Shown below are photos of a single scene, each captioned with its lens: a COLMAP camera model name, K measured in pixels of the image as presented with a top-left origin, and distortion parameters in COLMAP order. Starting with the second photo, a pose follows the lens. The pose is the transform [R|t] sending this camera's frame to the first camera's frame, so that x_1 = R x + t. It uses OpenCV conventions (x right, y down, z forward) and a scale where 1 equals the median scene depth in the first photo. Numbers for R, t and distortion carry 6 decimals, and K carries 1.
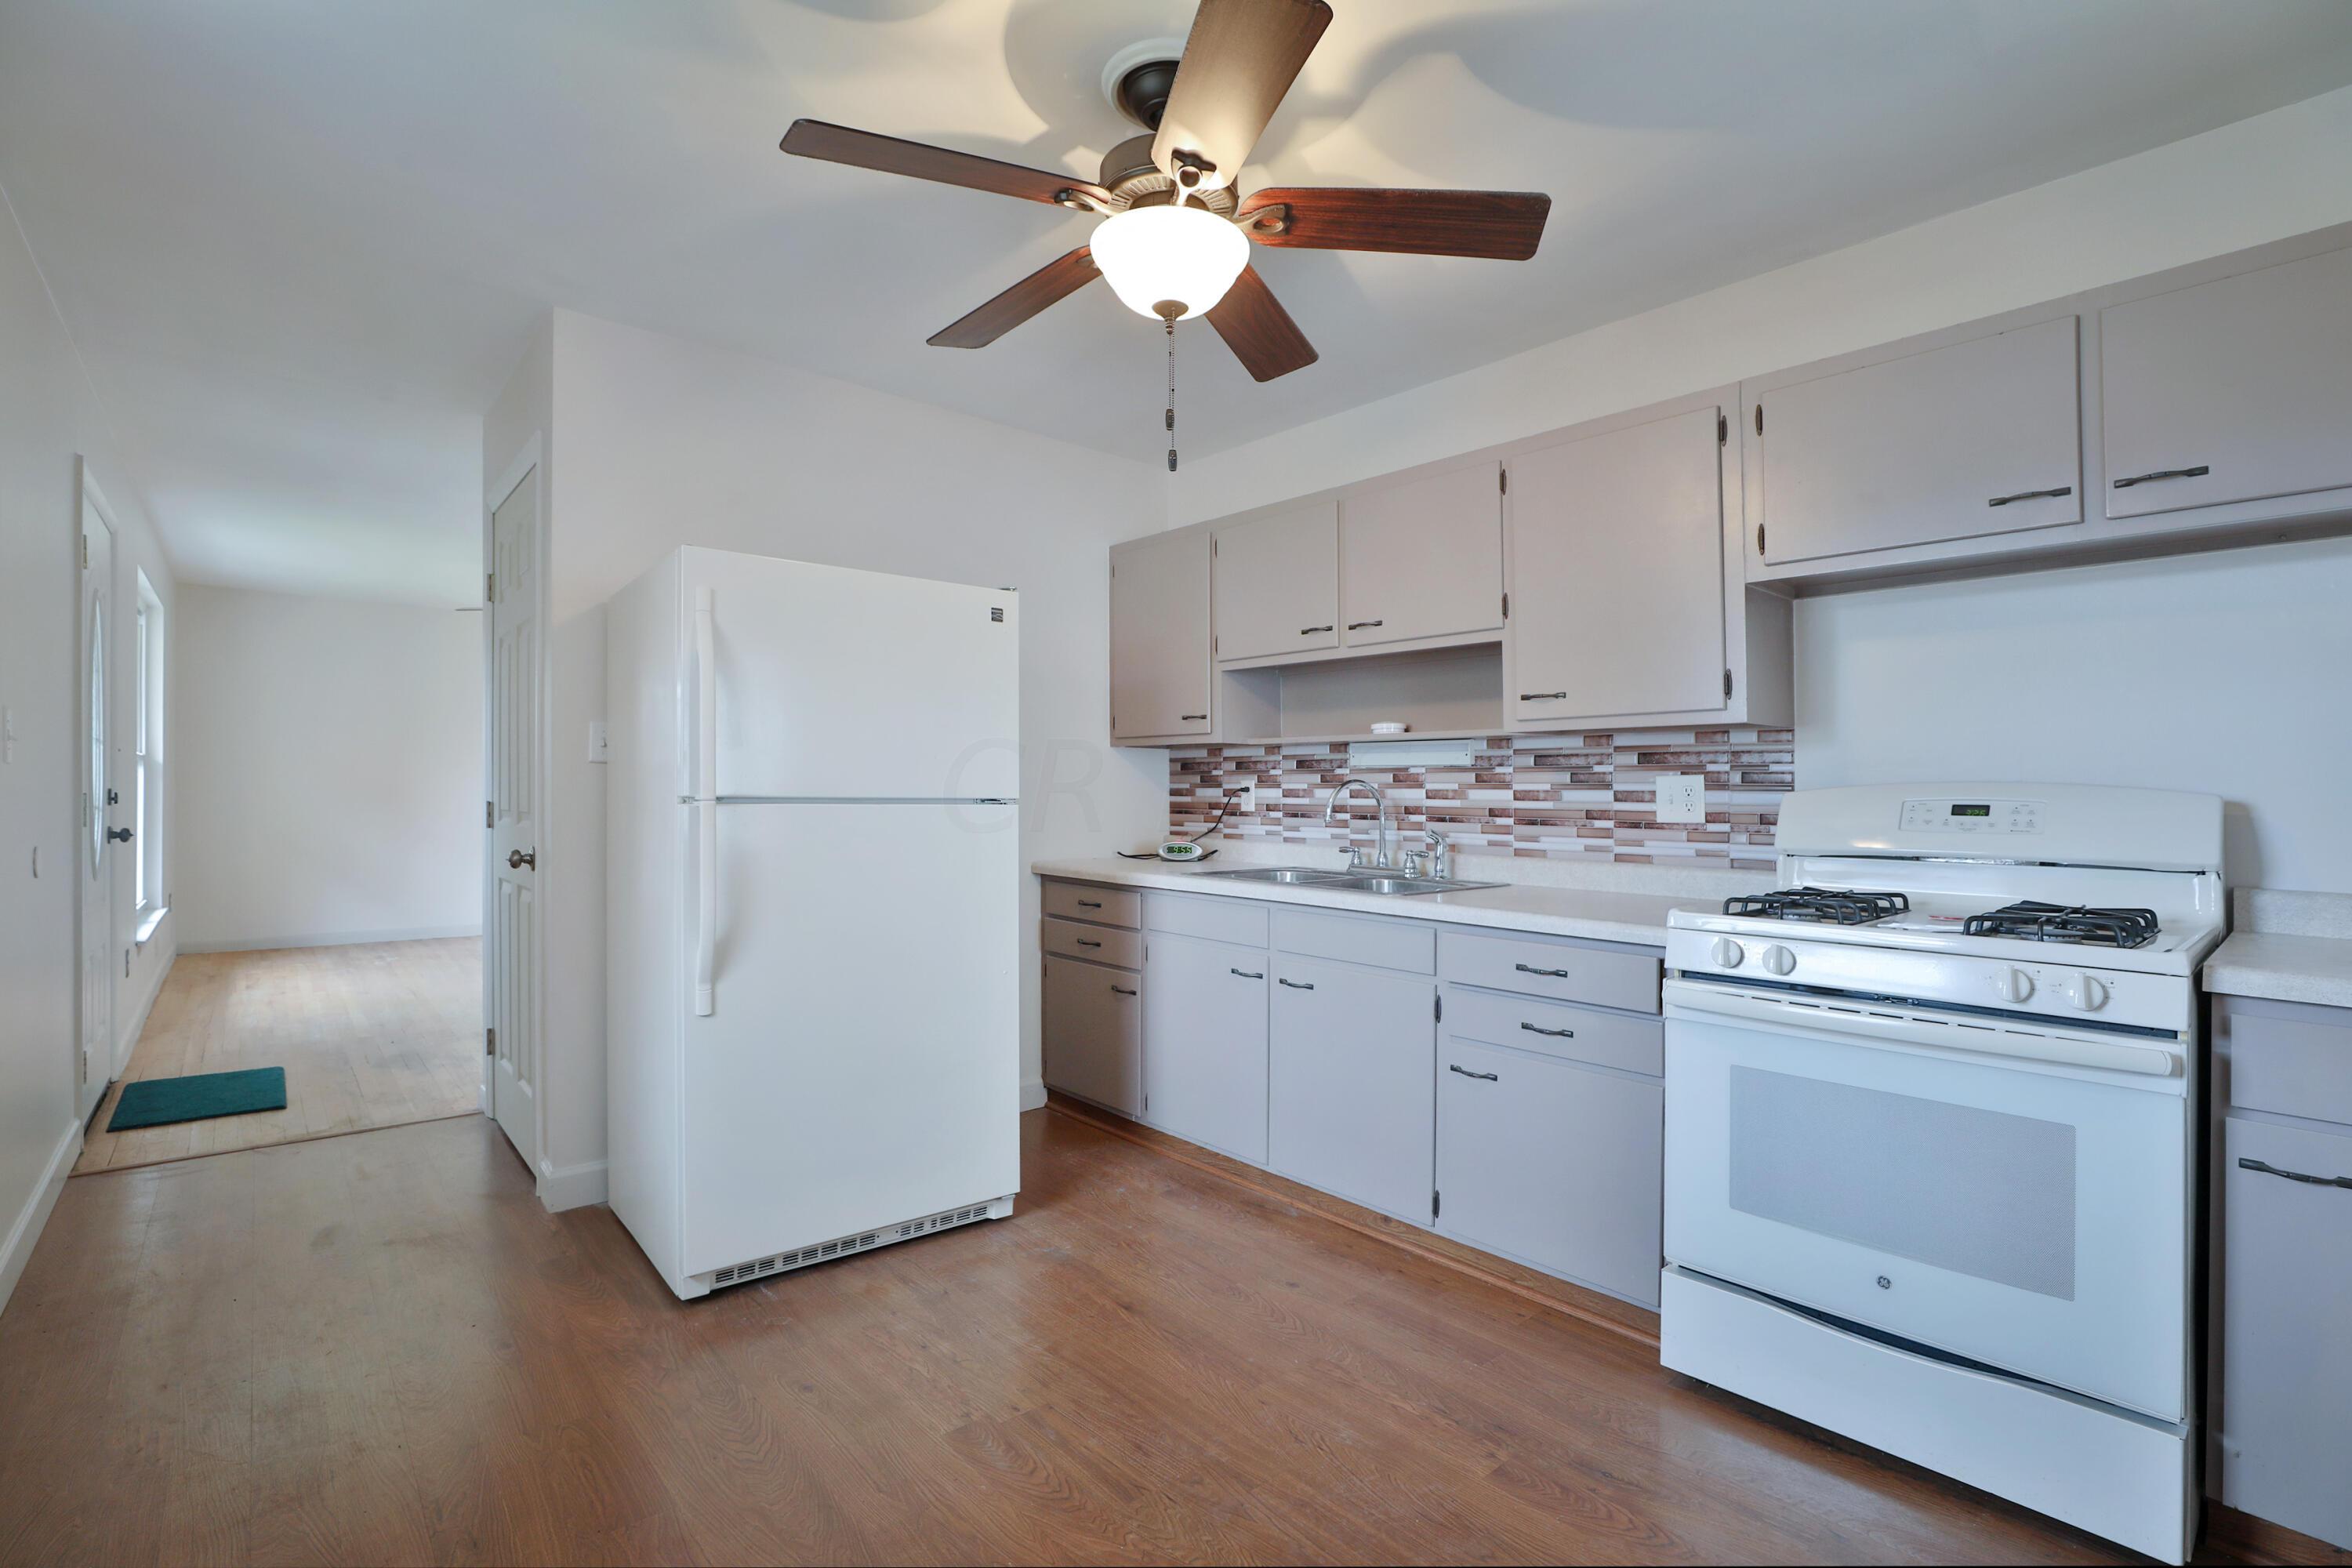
lens RADIAL K [[1096.3, 0, 1162.7], [0, 1096.3, 782.1], [0, 0, 1]] dist [-0.023208, 0.008323]
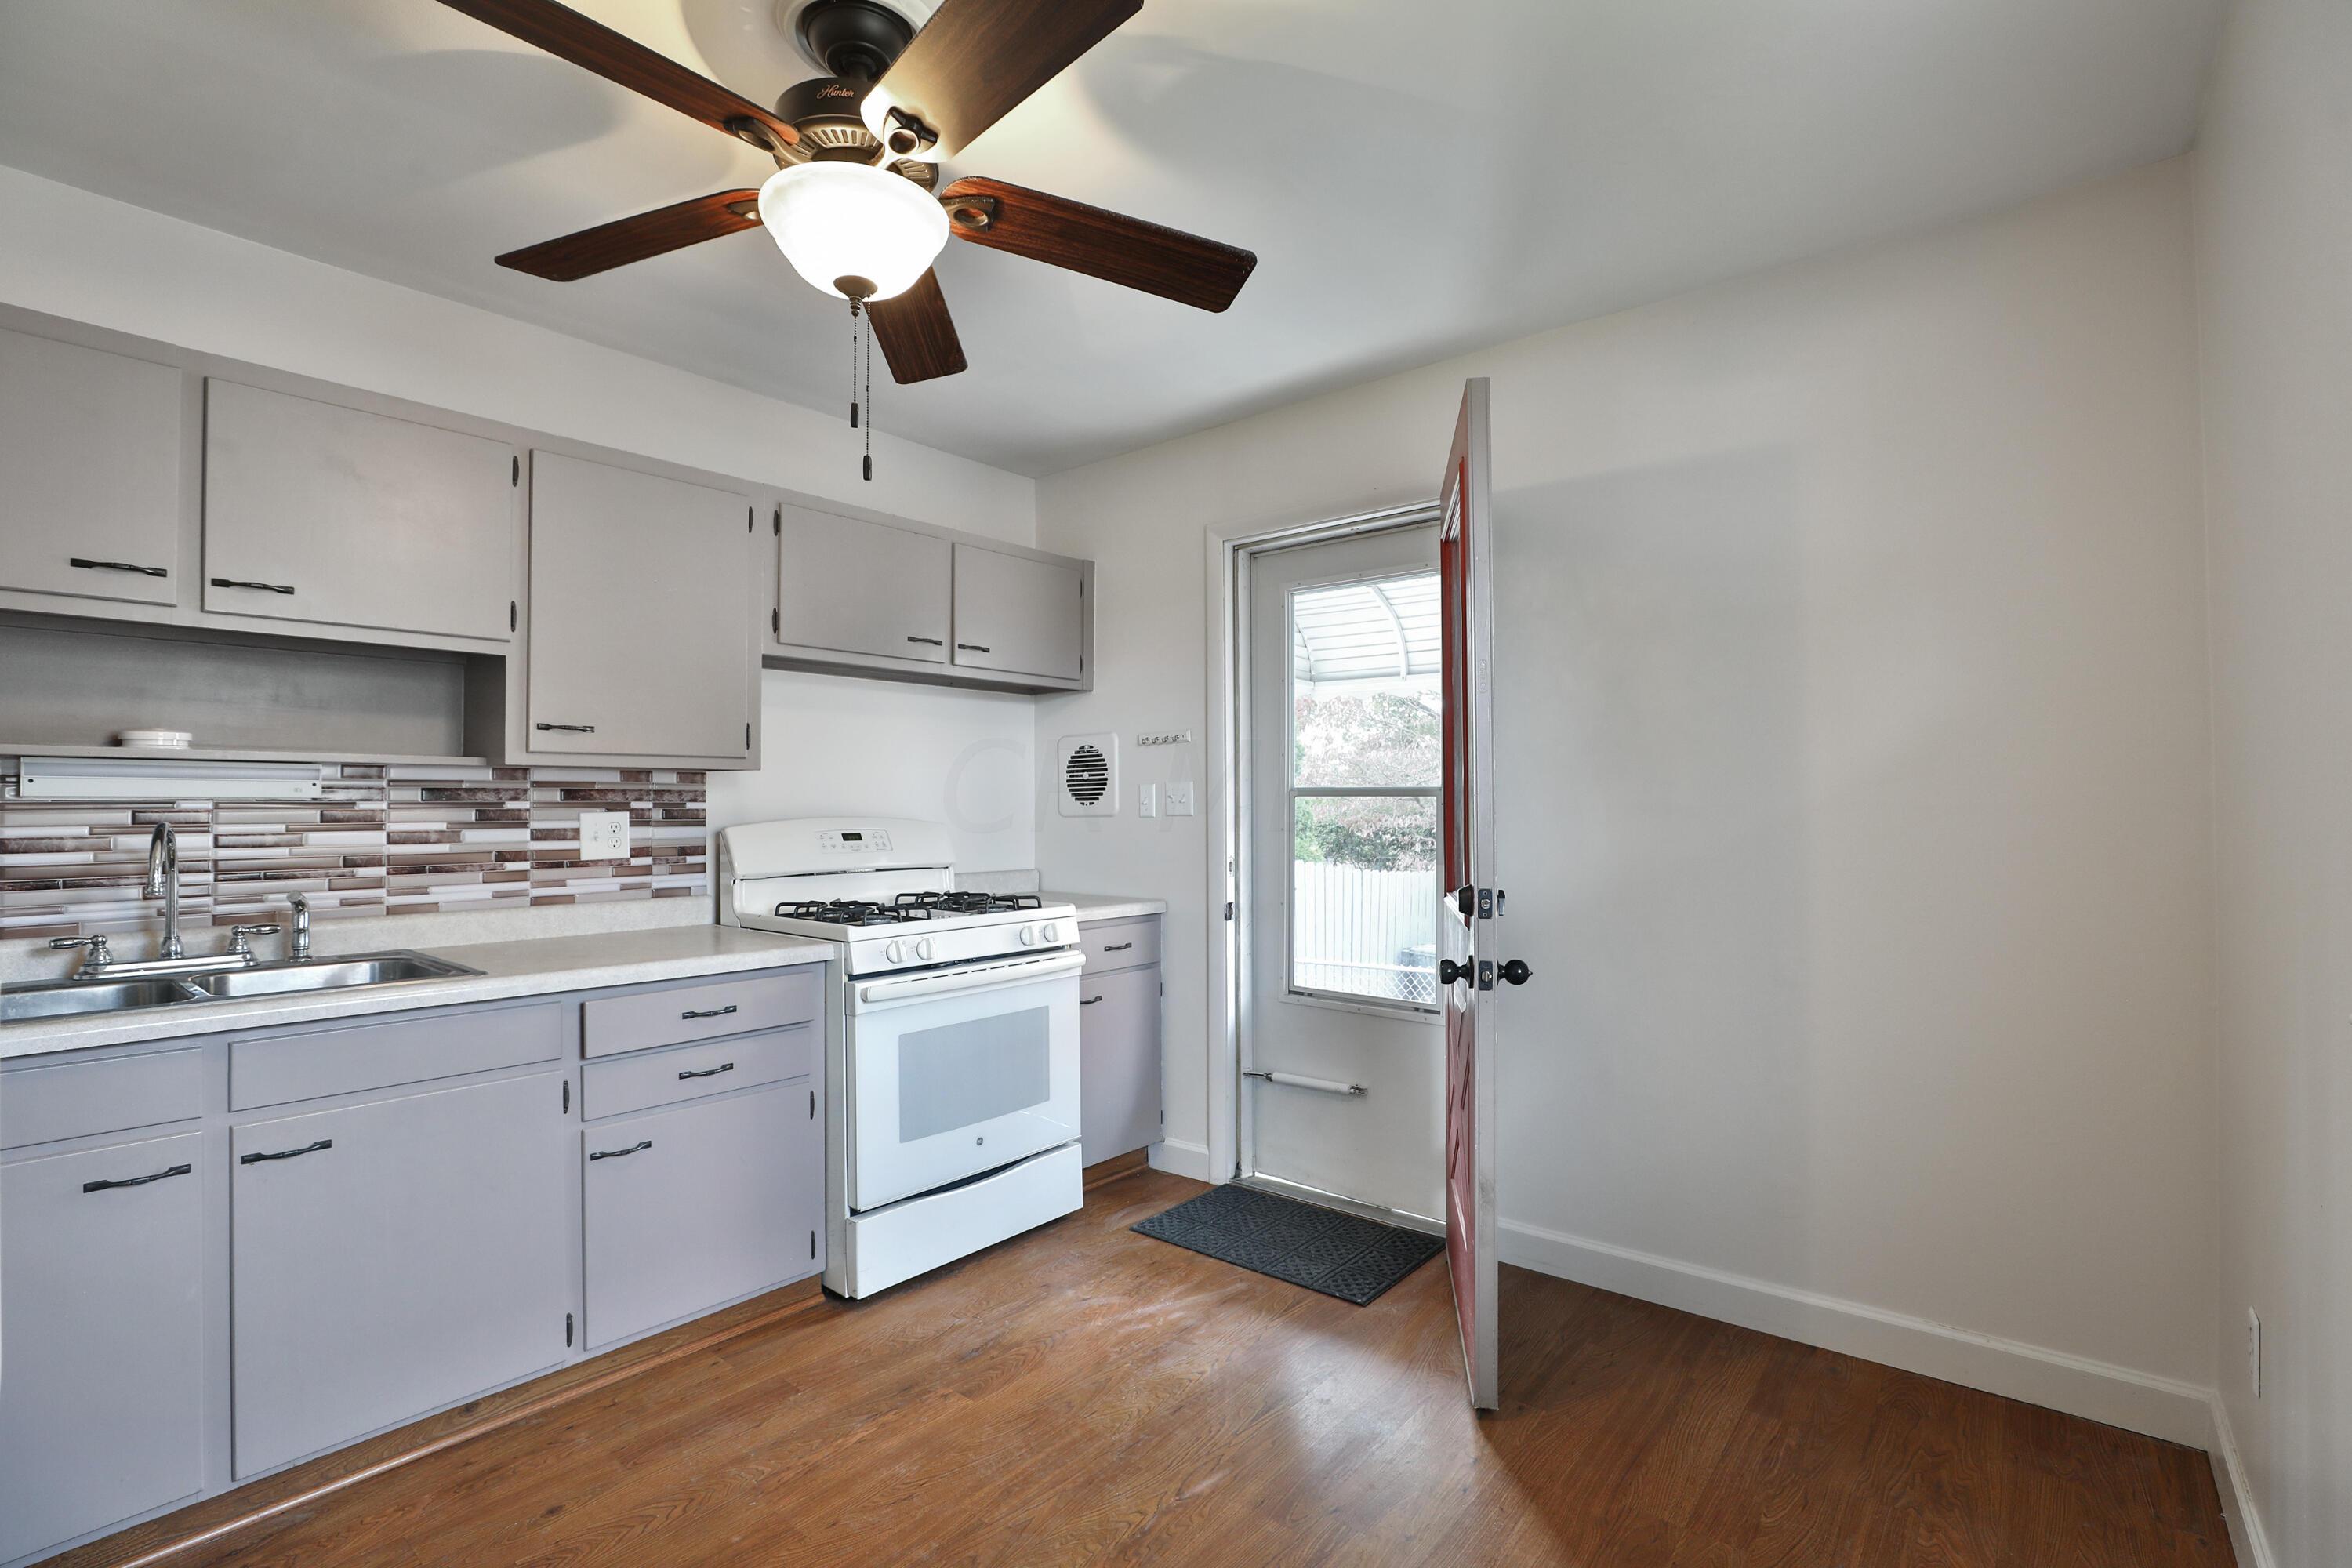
lens RADIAL K [[1096.3, 0, 1162.7], [0, 1096.3, 782.1], [0, 0, 1]] dist [-0.023208, 0.008323]
pose [[-0.169834, 0.030751, 0.984993, -0.605933], [0.010740, 0.999511, -0.029353, 0.000917], [-0.985414, 0.005594, -0.170081, 0.647400]]
